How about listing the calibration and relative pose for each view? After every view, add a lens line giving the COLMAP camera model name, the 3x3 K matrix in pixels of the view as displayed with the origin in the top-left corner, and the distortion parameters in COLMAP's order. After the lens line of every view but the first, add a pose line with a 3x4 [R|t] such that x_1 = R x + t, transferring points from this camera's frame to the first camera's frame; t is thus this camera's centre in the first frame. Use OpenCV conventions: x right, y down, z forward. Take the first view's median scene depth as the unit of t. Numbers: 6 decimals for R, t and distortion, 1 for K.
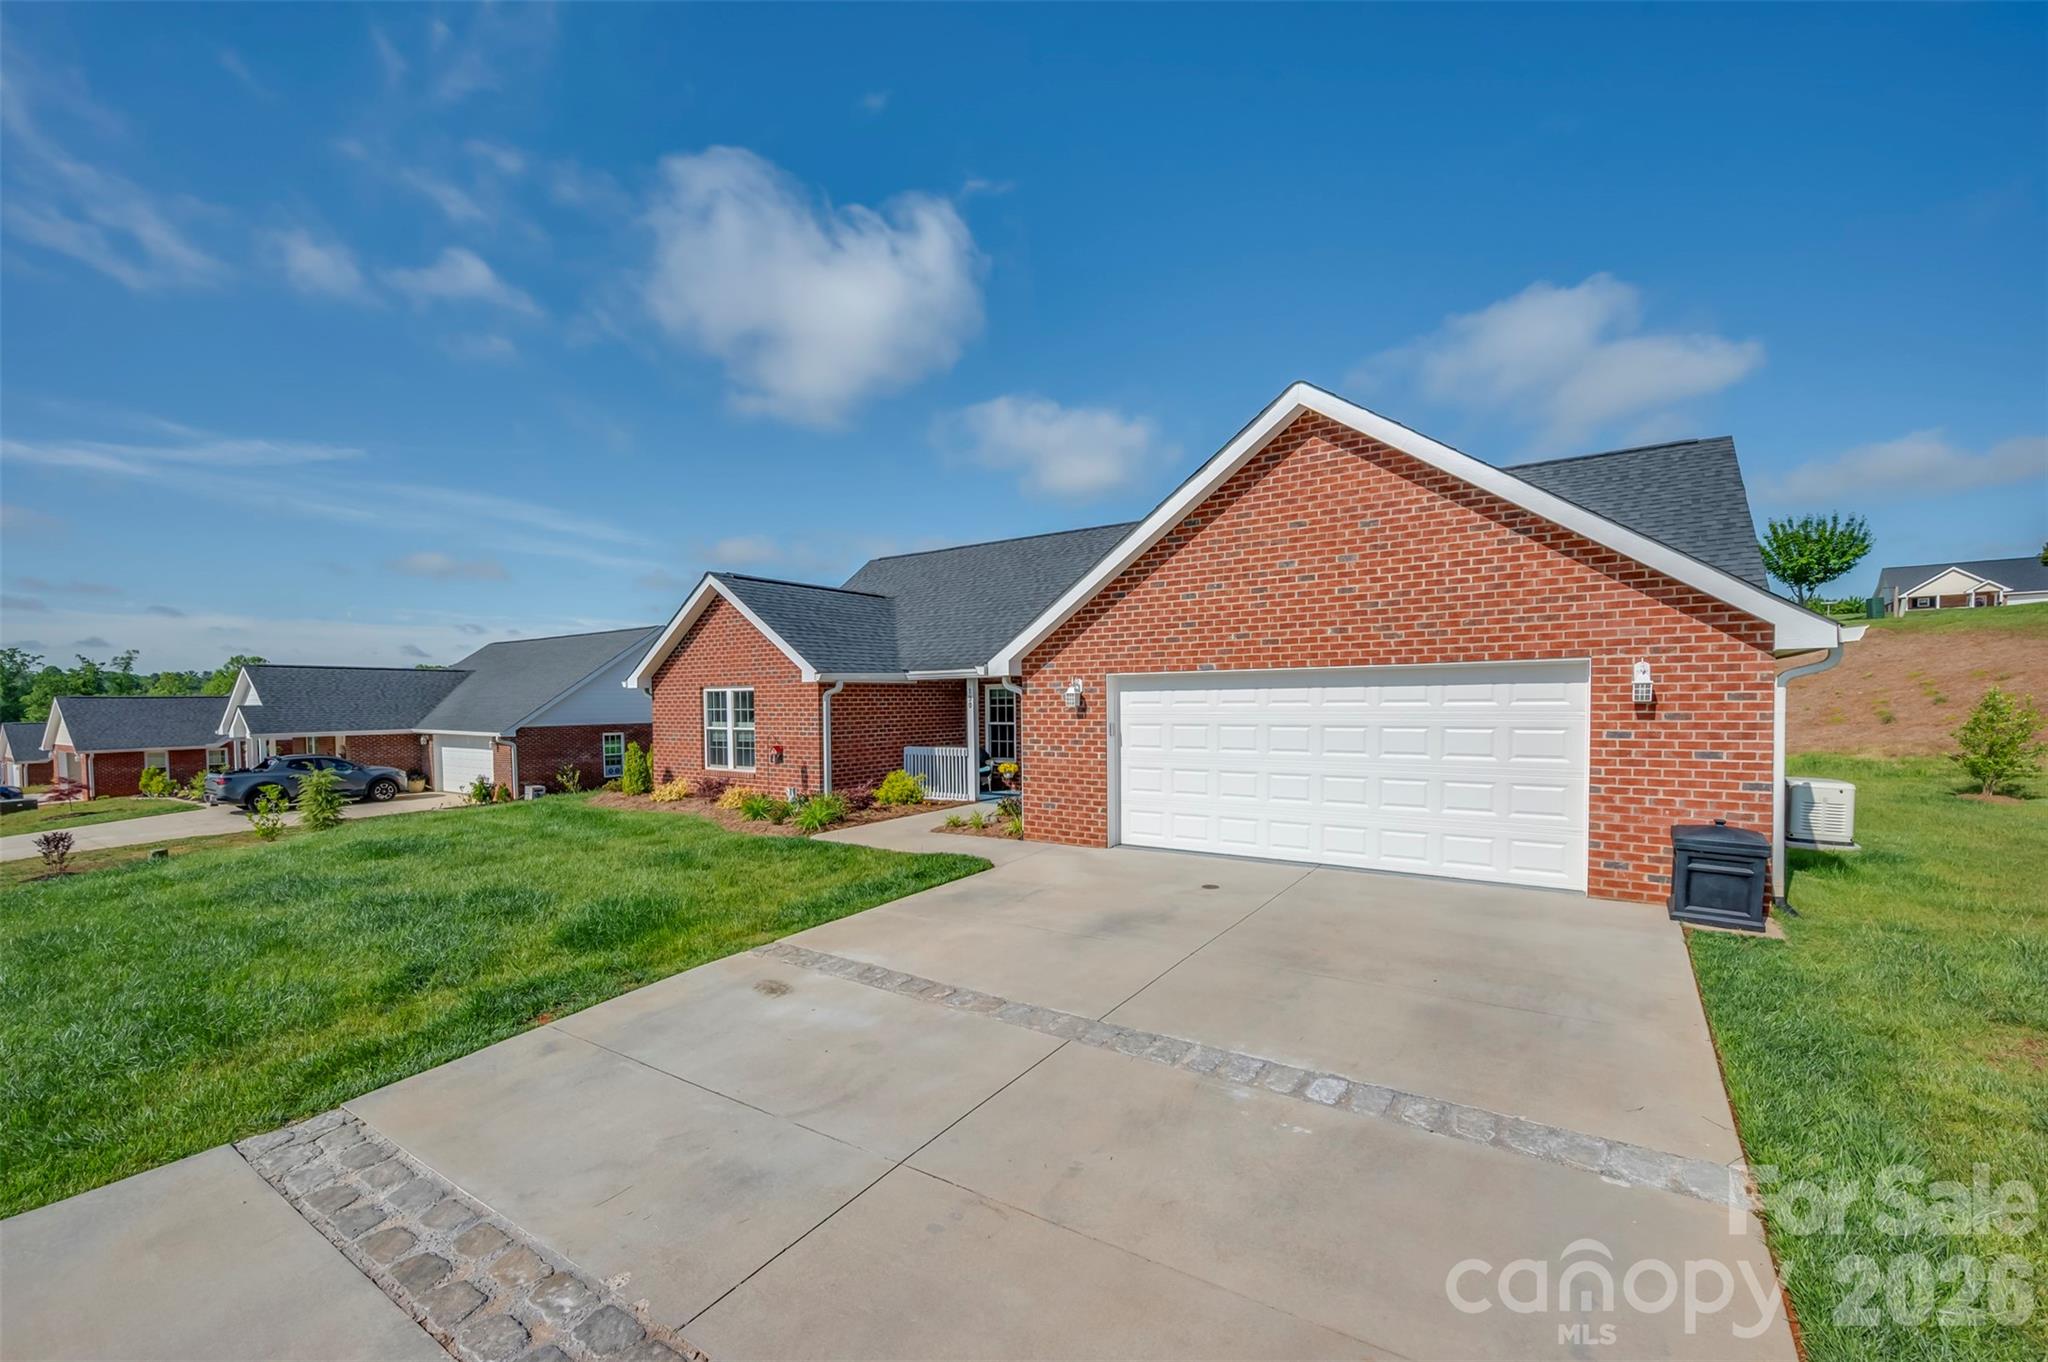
lens RADIAL K [[798.9, 0, 1027.5], [0, 798.9, 718.7], [0, 0, 1]] dist [0.001843, 0.000147]
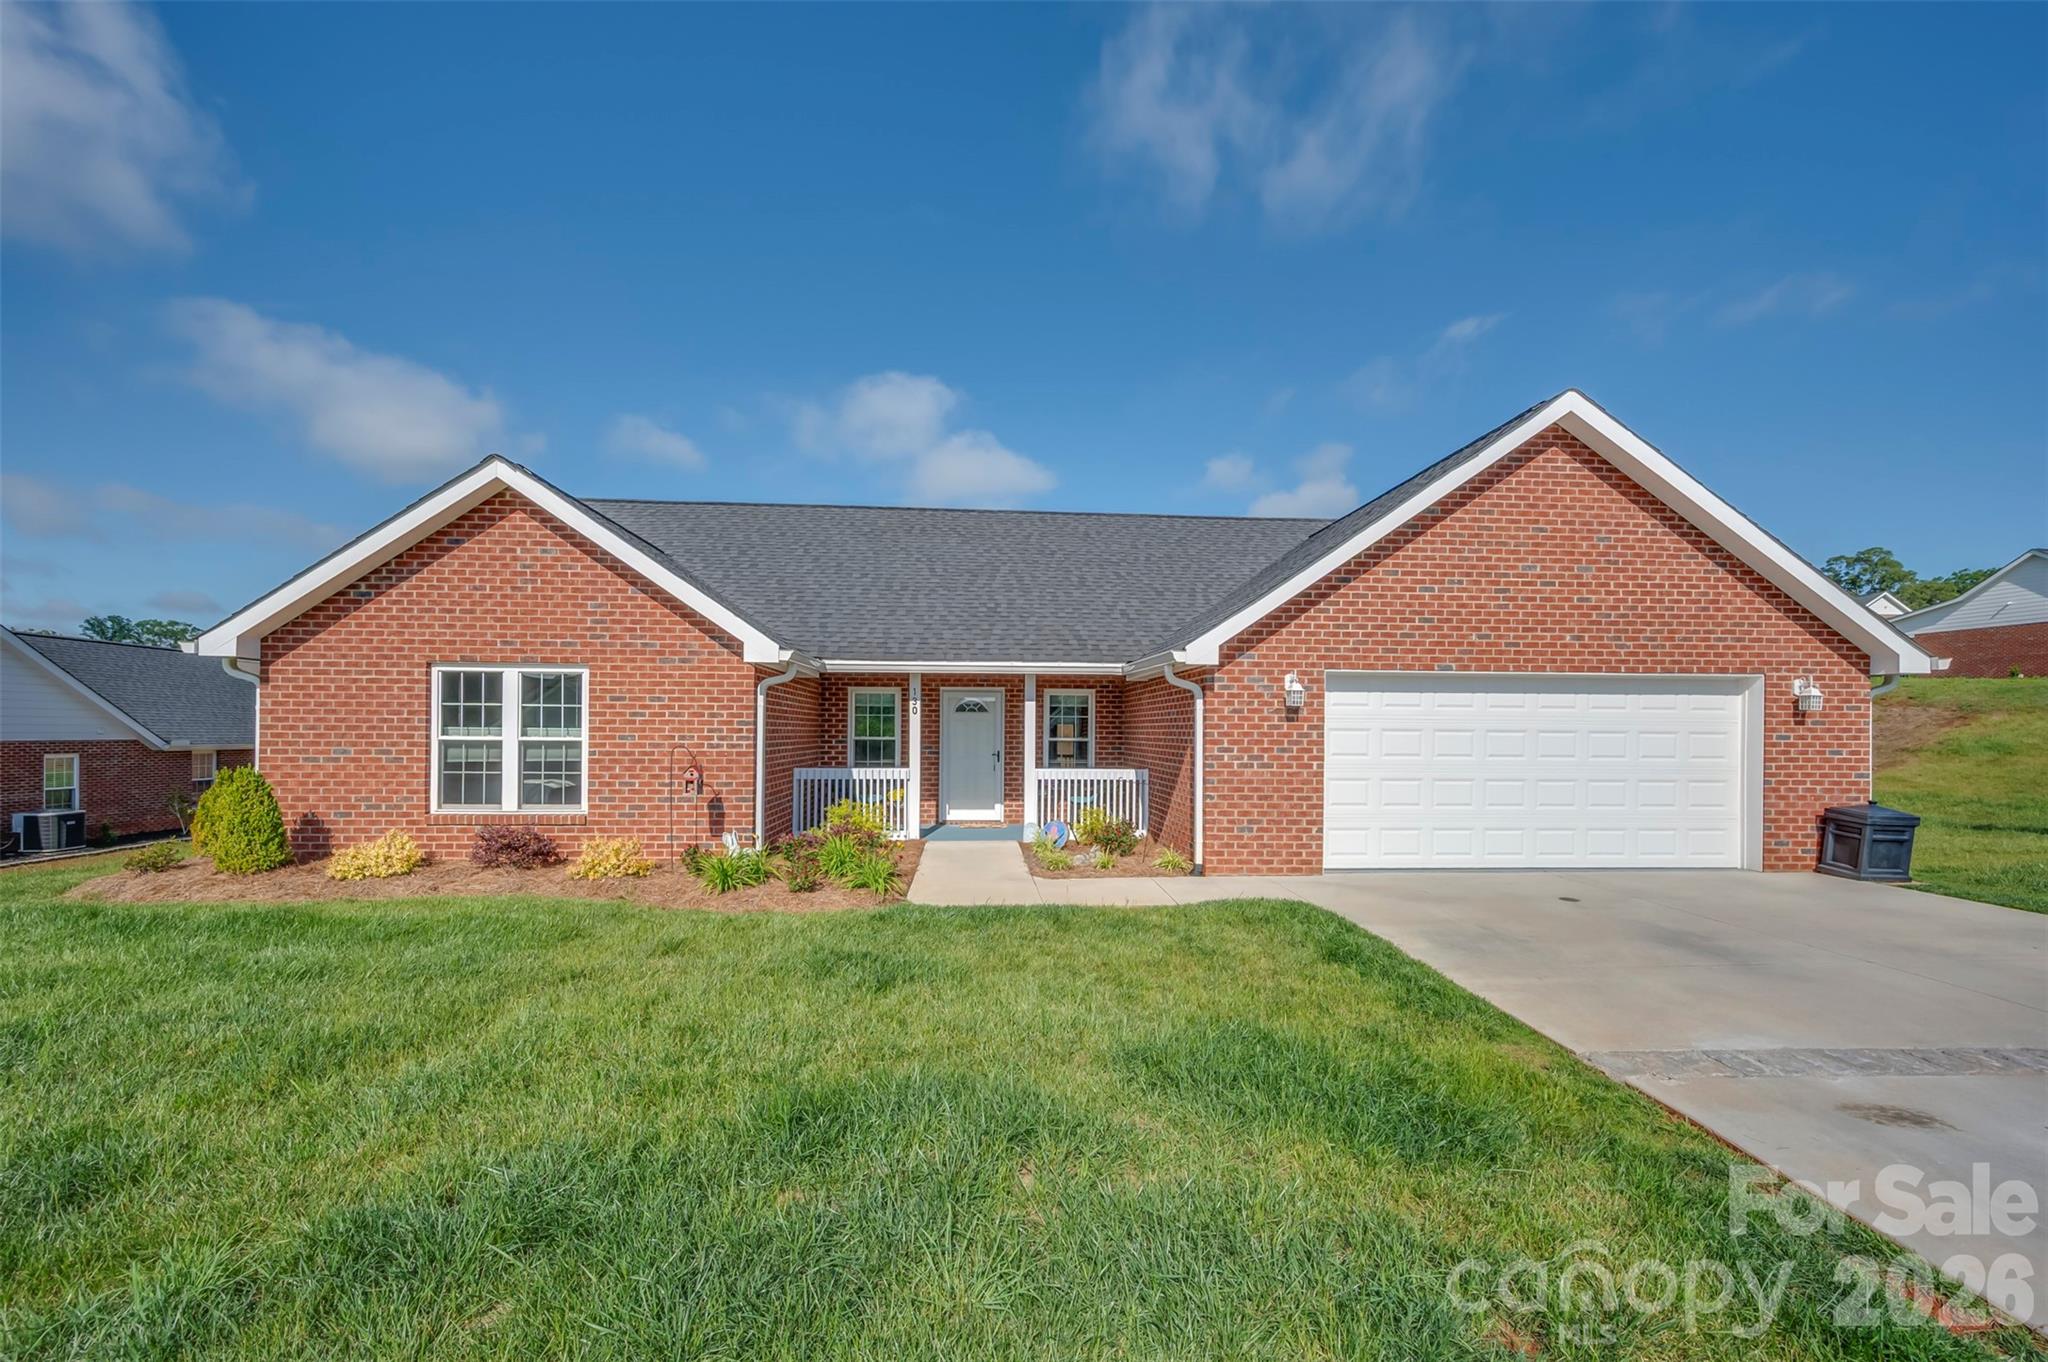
lens RADIAL K [[817.8, 0, 1026.3], [0, 817.8, 727.6], [0, 0, 1]] dist [-0.000023, 0.000008]
pose [[0.795085, 0.021444, 0.606118, -0.492905], [-0.003135, 0.999507, -0.031250, 0.024725], [-0.606490, 0.022947, 0.794760, 0.359895]]
